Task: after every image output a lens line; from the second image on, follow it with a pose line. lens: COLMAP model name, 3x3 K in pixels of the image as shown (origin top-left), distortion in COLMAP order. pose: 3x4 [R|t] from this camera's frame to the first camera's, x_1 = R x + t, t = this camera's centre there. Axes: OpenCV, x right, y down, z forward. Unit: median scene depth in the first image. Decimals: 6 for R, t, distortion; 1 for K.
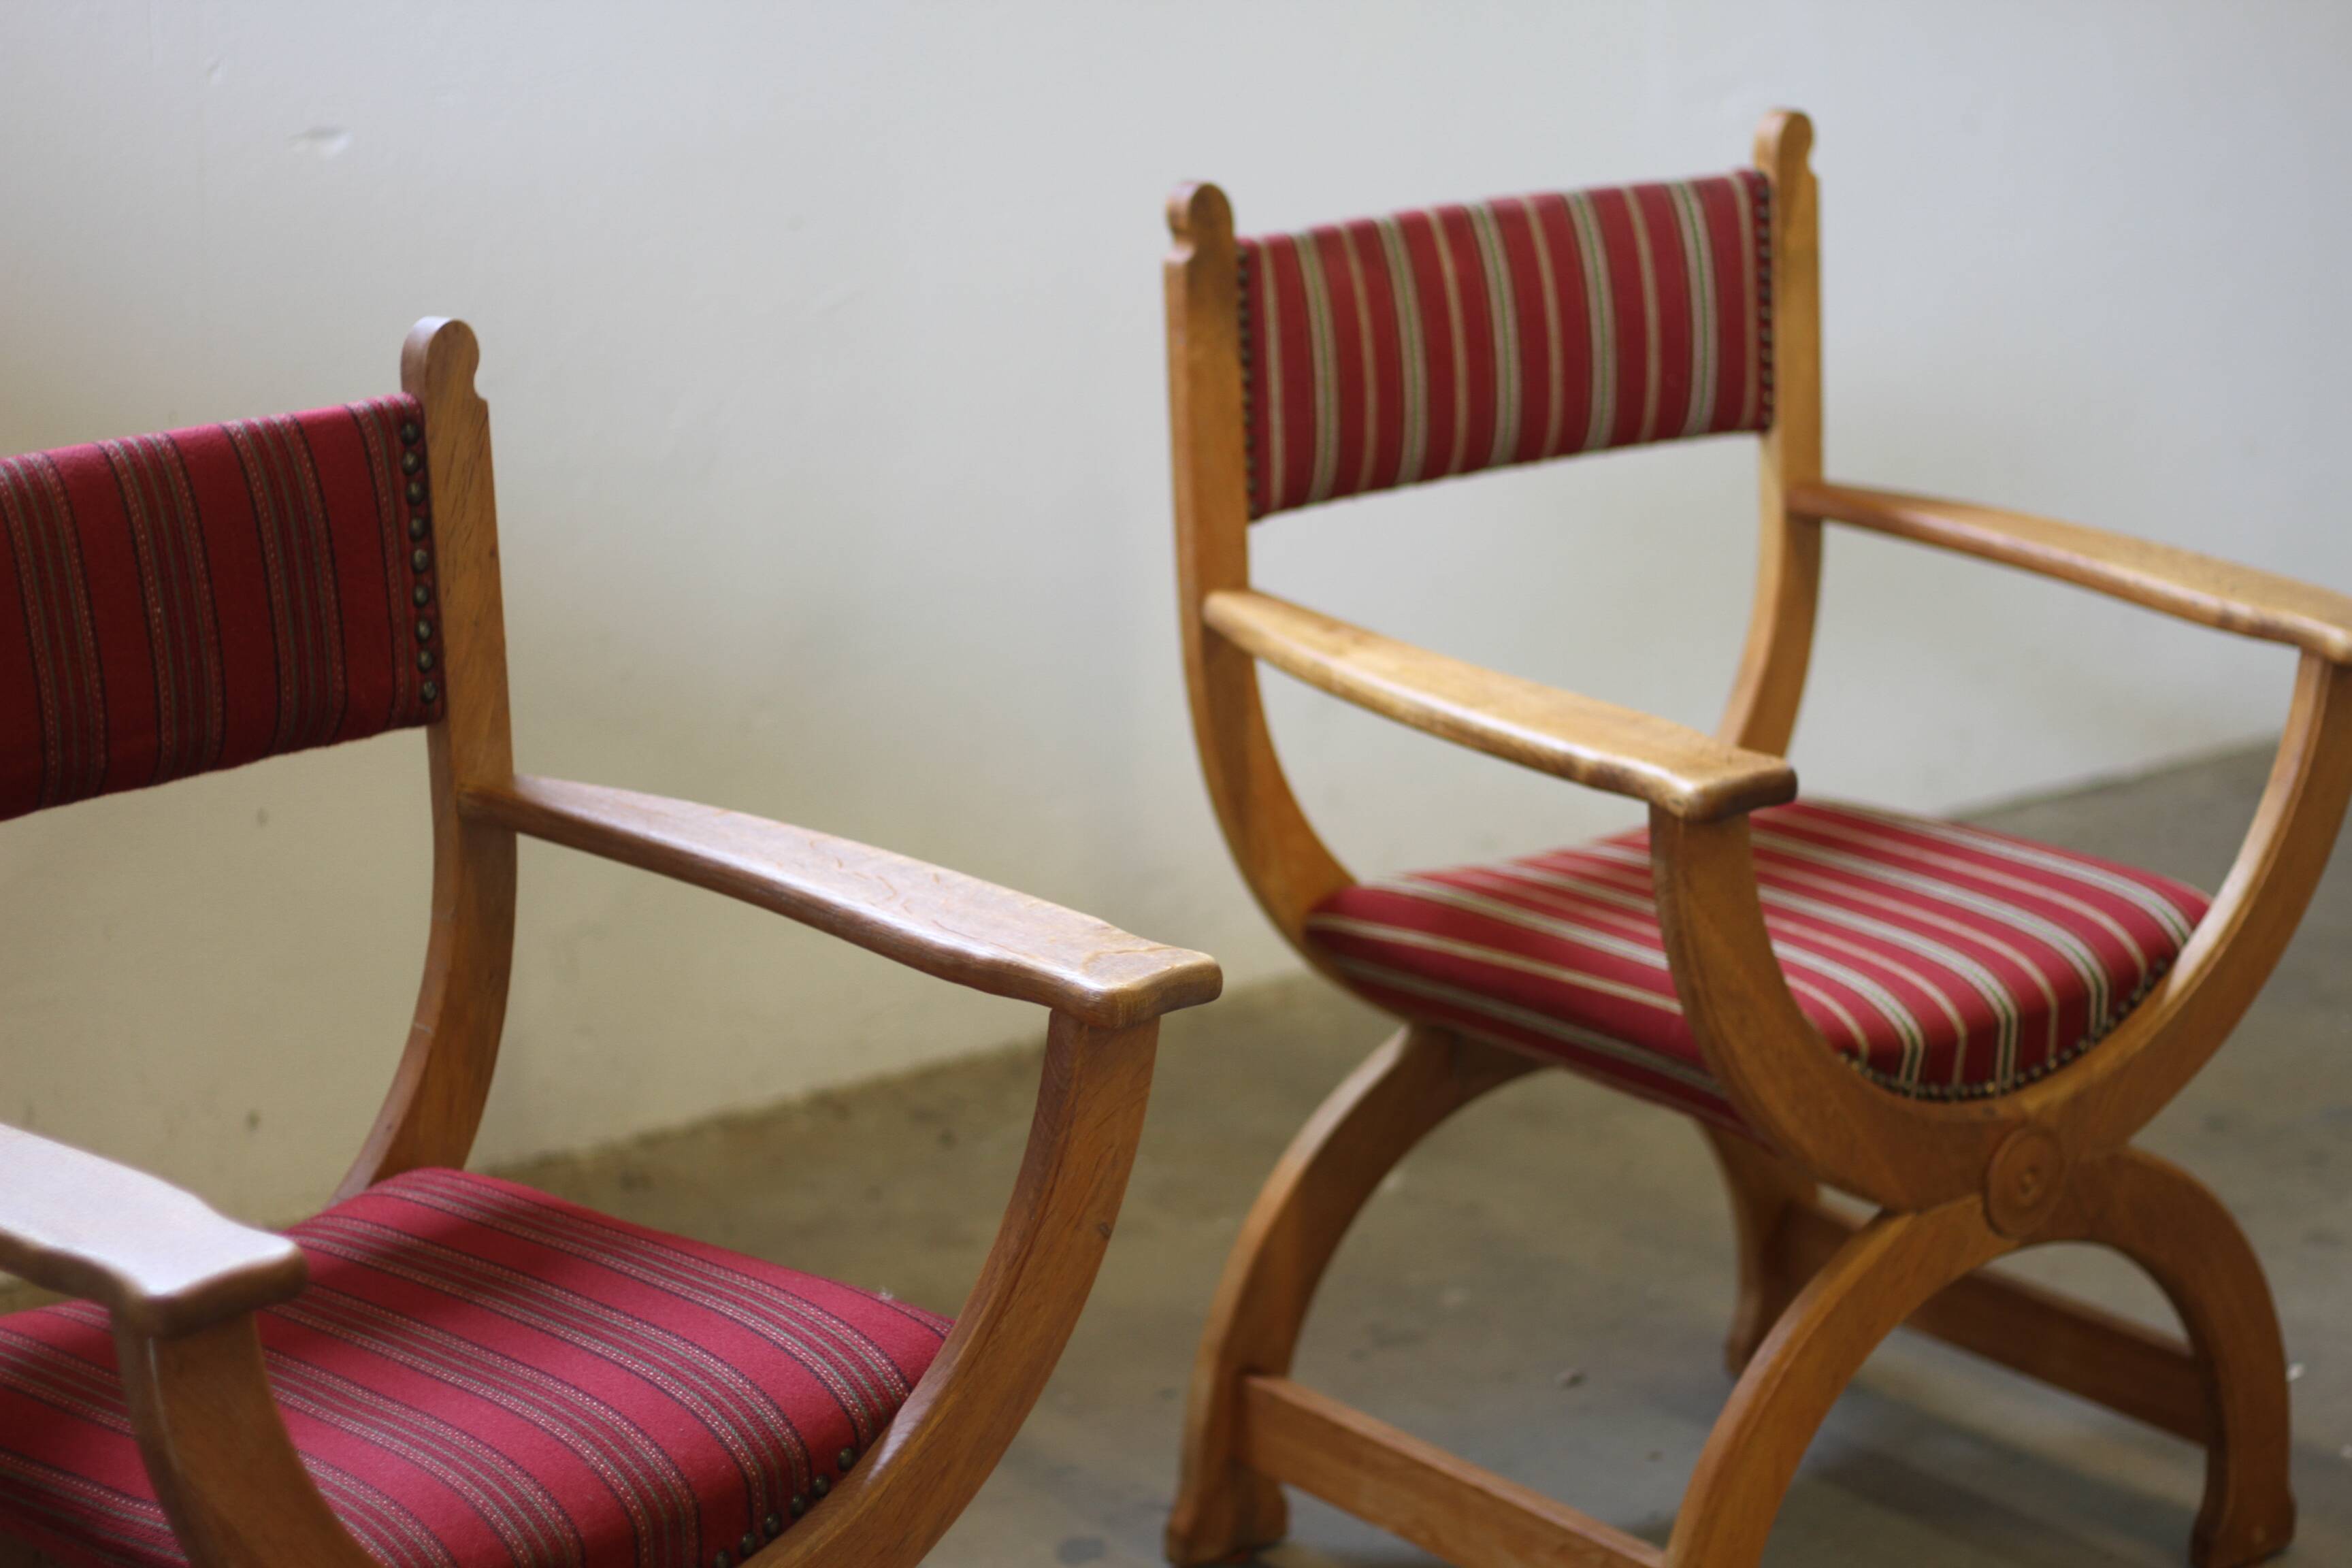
lens RADIAL K [[5493.3, 0, 1176.0], [0, 5493.3, 784.0], [0, 0, 1]] dist [-0.117100, 0.005023]
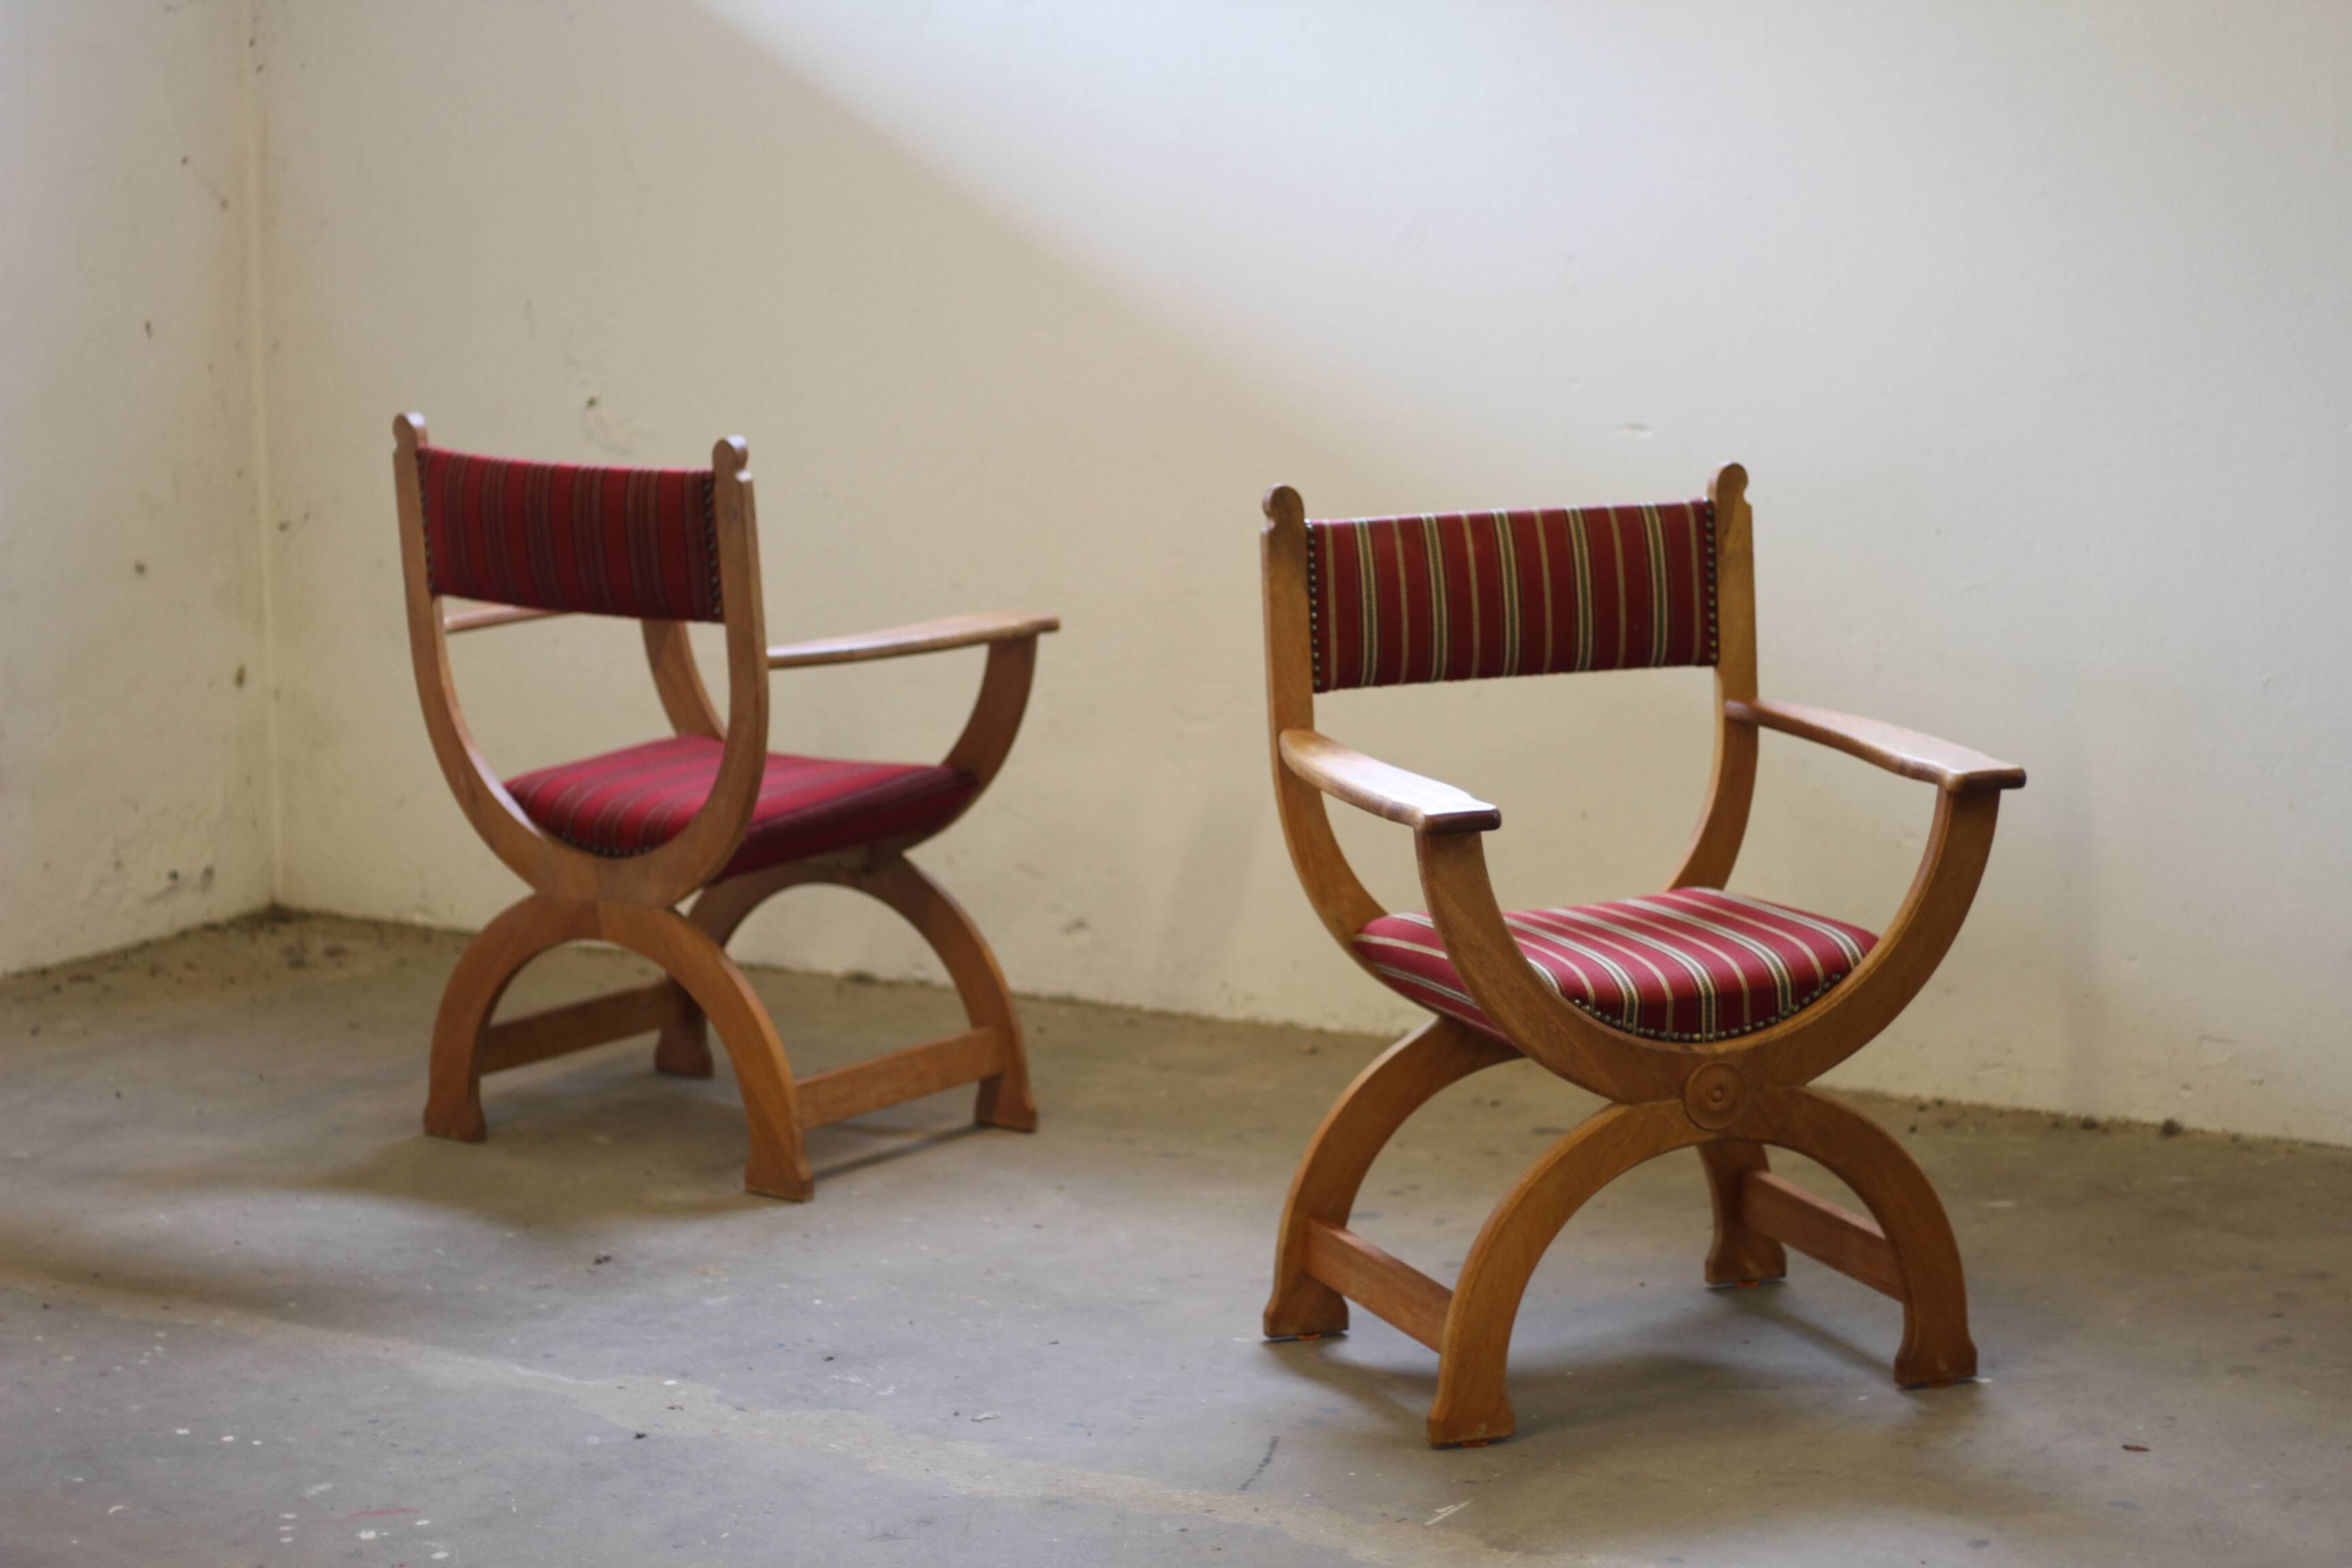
lens RADIAL K [[5493.3, 0, 1176.0], [0, 5493.3, 784.0], [0, 0, 1]] dist [-0.117100, 0.005023]
pose [[0.947775, 0.029005, -0.317617, 0.508065], [-0.064265, 0.992798, -0.101106, 0.152749], [0.312397, 0.116237, 0.942813, -0.585787]]
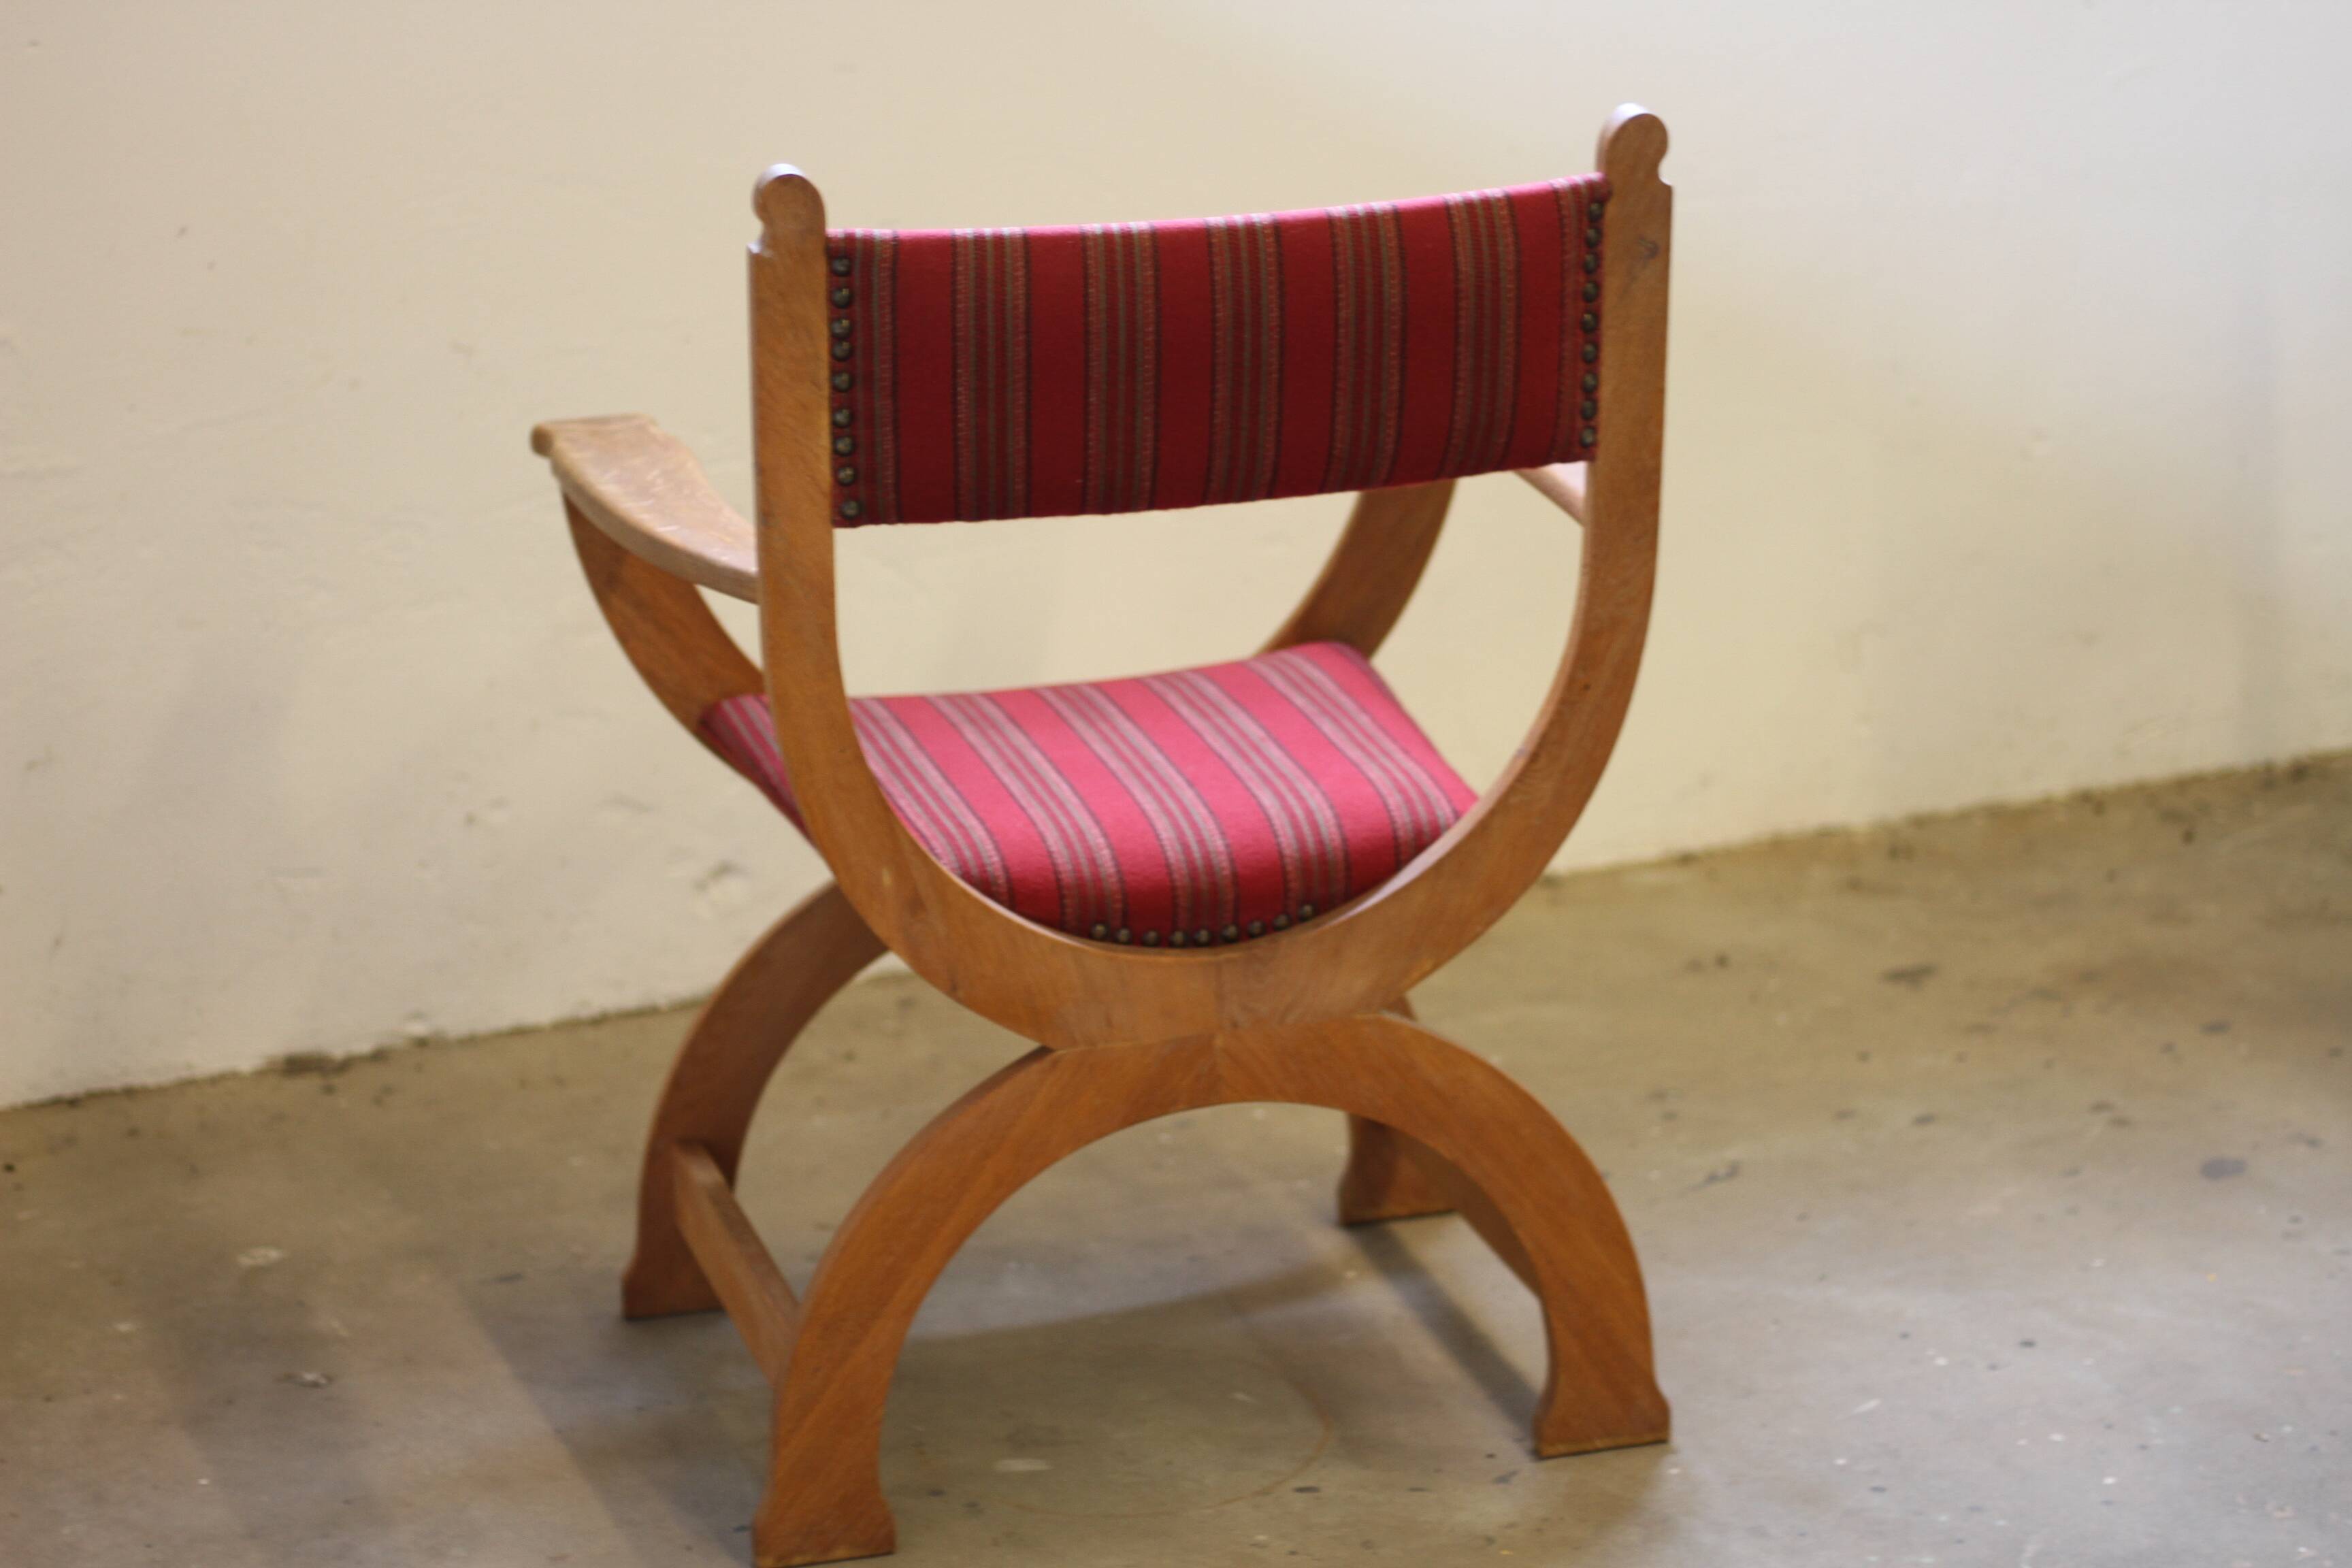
lens RADIAL K [[5493.3, 0, 1176.0], [0, 5493.3, 784.0], [0, 0, 1]] dist [-0.117100, 0.005023]
pose [[0.822607, -0.200664, 0.532026, -0.823095], [0.189451, 0.978922, 0.076294, -0.109746], [-0.536121, 0.038033, 0.843284, 0.311237]]
